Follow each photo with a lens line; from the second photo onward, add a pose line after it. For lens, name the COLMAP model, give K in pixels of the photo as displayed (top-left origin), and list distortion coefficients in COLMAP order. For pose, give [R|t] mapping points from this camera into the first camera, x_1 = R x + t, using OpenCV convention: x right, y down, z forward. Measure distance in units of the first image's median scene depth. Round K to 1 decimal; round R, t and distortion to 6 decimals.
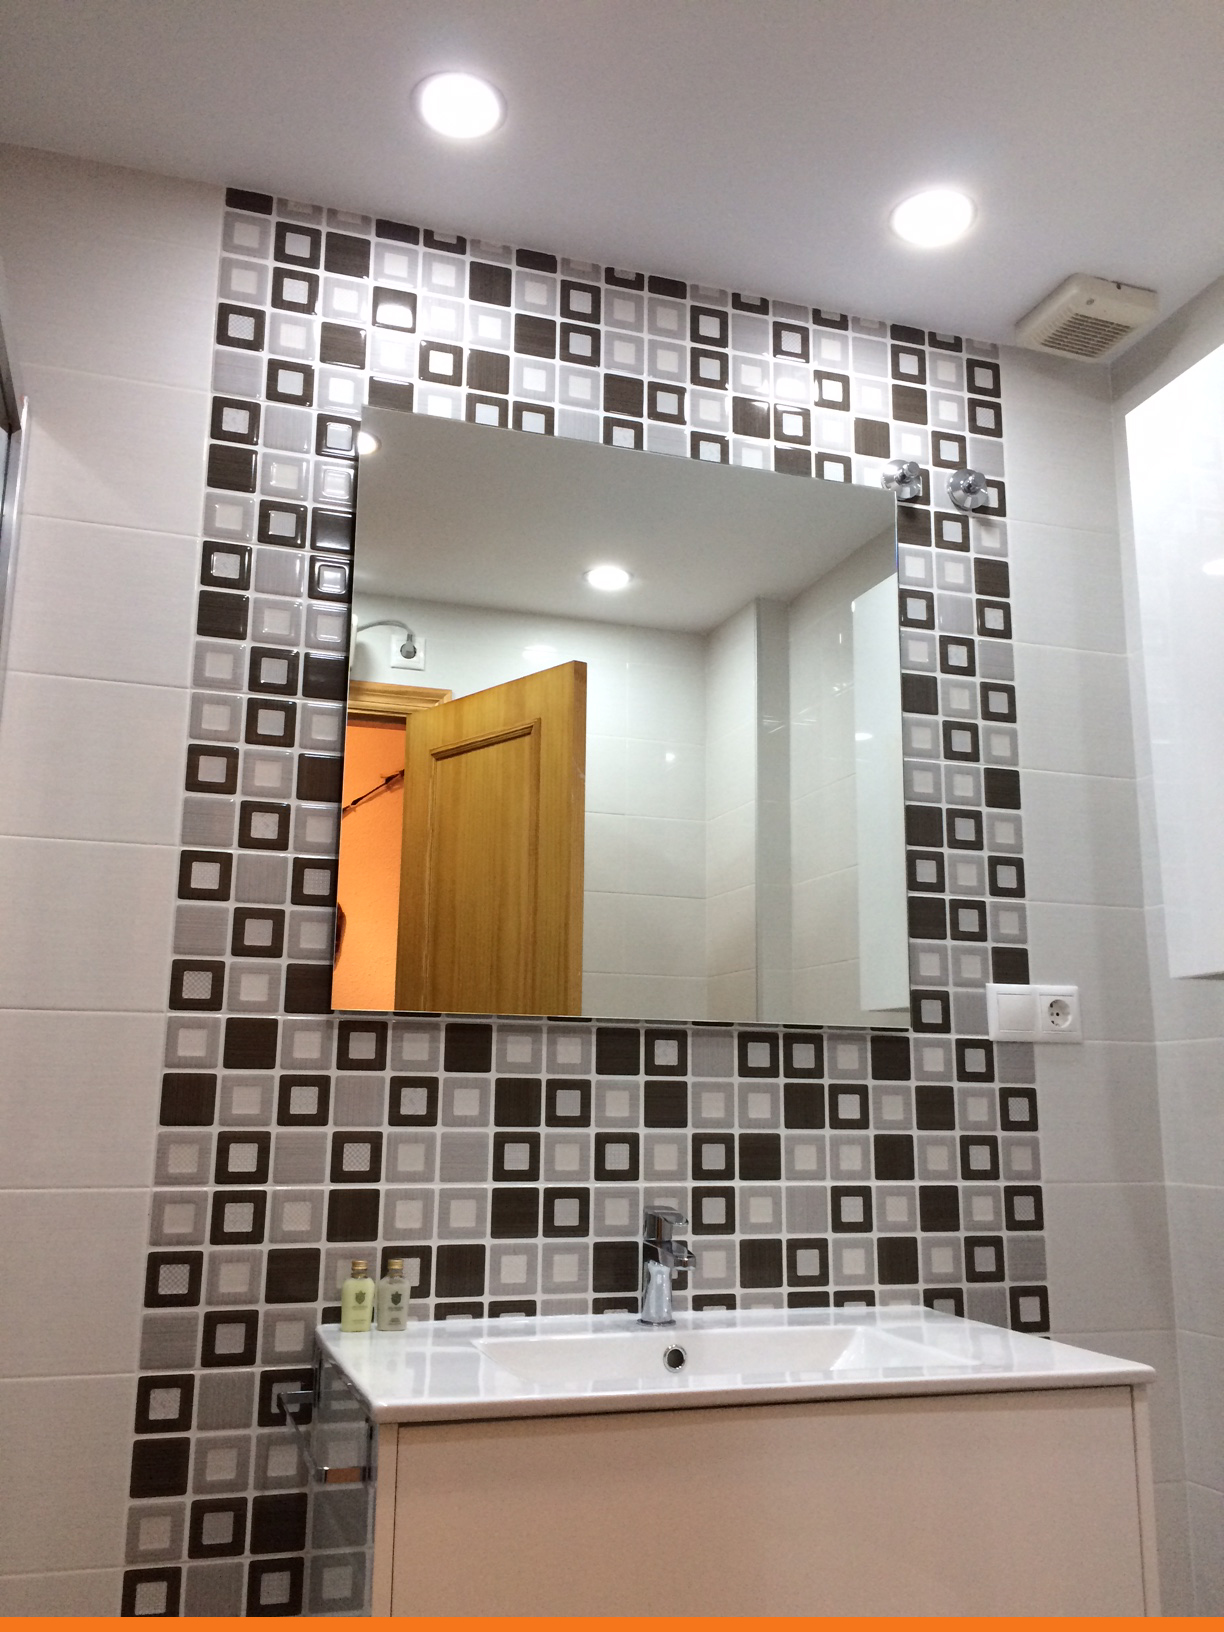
lens RADIAL K [[1401.0, 0, 614.6], [0, 1401.0, 820.4], [0, 0, 1]] dist [0.085869, -0.125002]
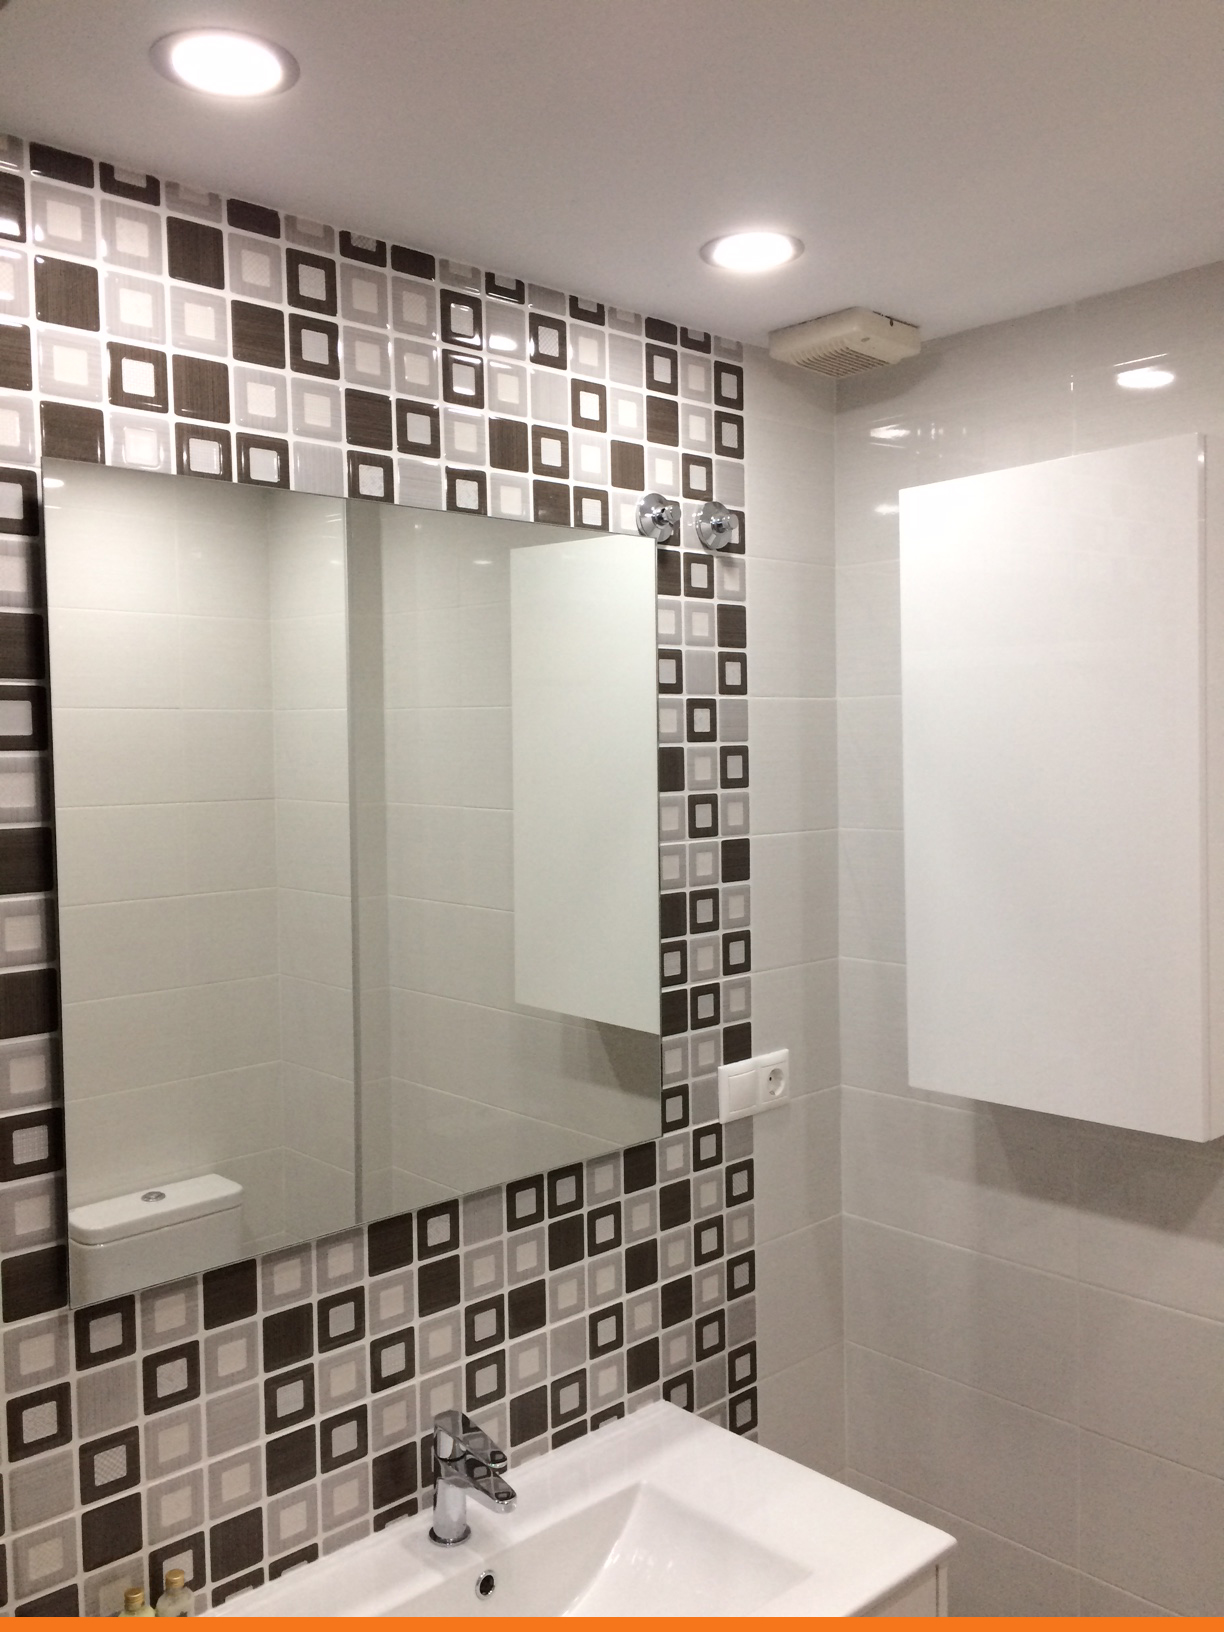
lens RADIAL K [[1401.0, 0, 614.6], [0, 1401.0, 820.4], [0, 0, 1]] dist [0.085869, -0.125002]
pose [[0.904377, -0.047310, 0.424103, -0.210556], [-0.061761, 0.968860, 0.239782, -0.282378], [-0.422241, -0.243046, 0.873293, 0.213631]]
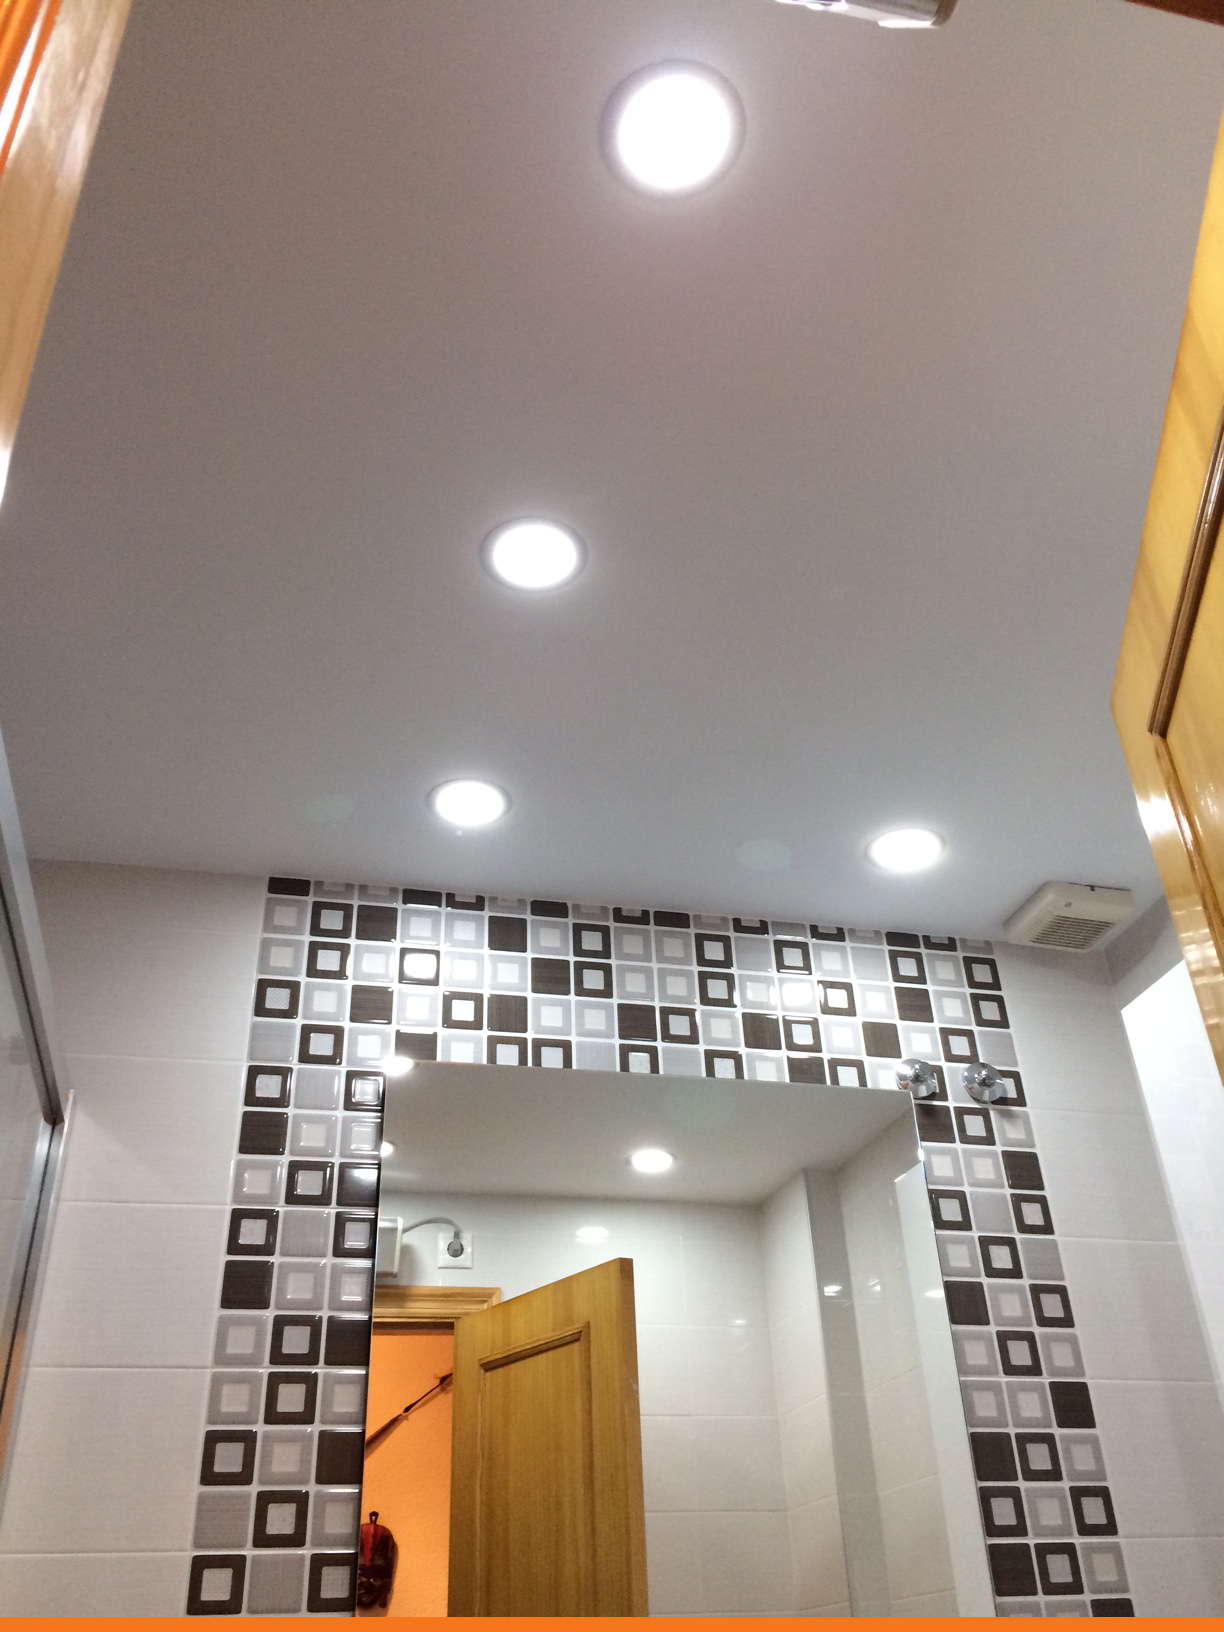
lens RADIAL K [[1401.0, 0, 614.6], [0, 1401.0, 820.4], [0, 0, 1]] dist [0.085869, -0.125002]
pose [[0.996164, -0.080050, -0.035355, 0.038894], [0.062175, 0.931738, -0.357769, -0.067455], [0.061581, 0.354199, 0.933140, -0.034518]]
